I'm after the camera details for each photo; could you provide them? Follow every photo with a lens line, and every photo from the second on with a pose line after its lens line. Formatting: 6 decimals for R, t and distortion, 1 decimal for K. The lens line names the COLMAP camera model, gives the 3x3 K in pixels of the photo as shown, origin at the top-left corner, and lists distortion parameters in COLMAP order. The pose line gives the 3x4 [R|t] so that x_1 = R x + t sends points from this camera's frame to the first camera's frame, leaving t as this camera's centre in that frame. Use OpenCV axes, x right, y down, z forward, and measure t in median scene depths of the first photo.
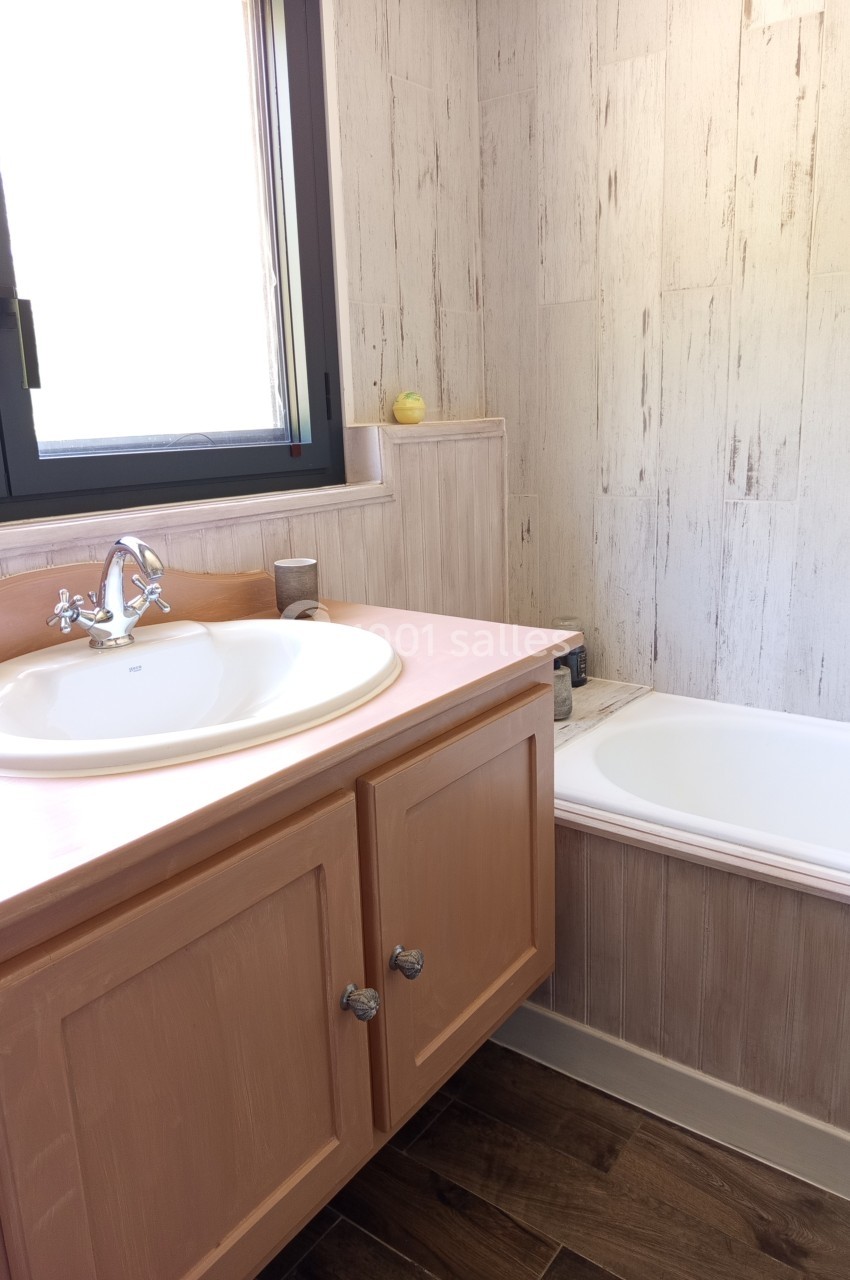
lens RADIAL K [[904.8, 0, 425.0], [0, 904.8, 640.0], [0, 0, 1]] dist [0.025267, -0.038582]
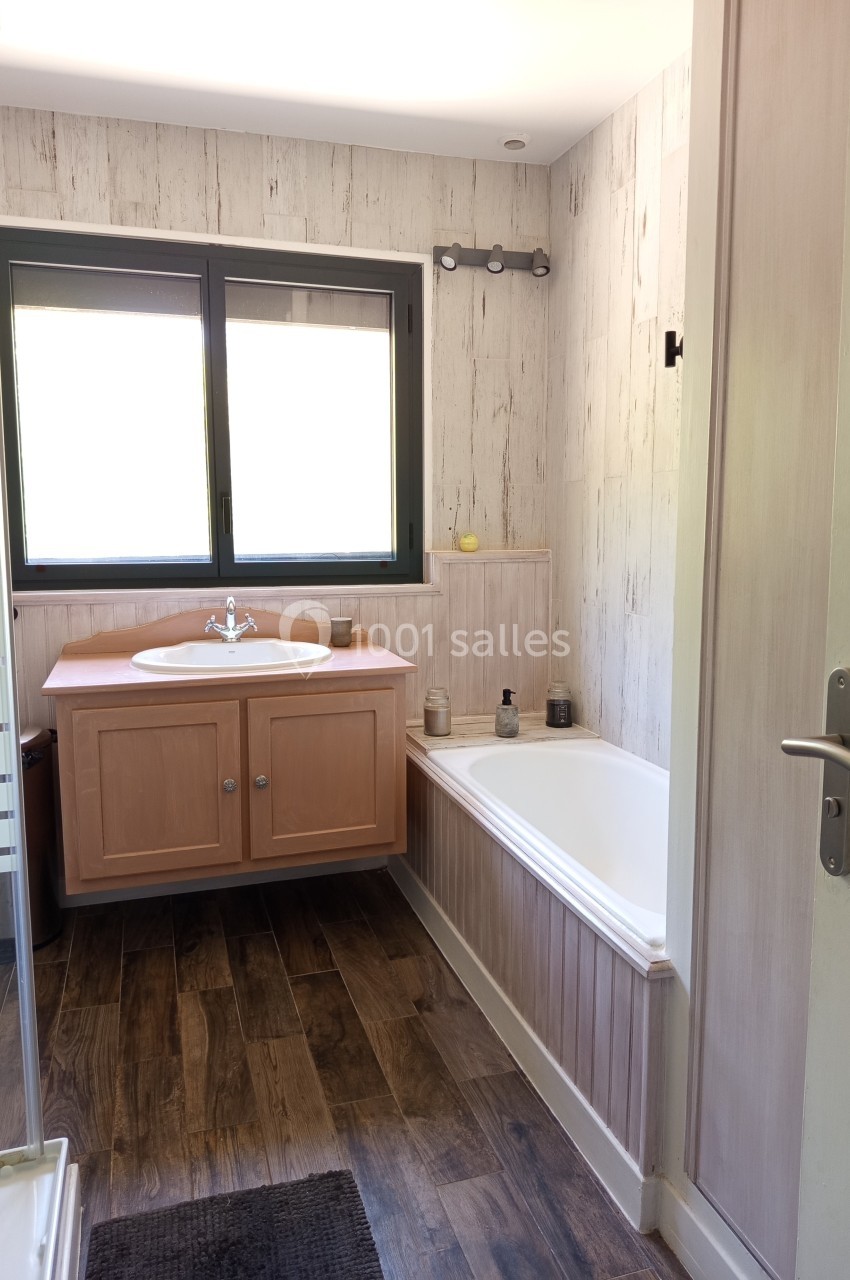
lens RADIAL K [[917.9, 0, 425.0], [0, 917.9, 640.0], [0, 0, 1]] dist [0.130312, -0.000558]
pose [[0.799622, 0.109203, -0.590491, 0.991155], [-0.168052, 0.984729, -0.045458, 0.017259], [0.576509, 0.135582, 0.805763, -0.432730]]
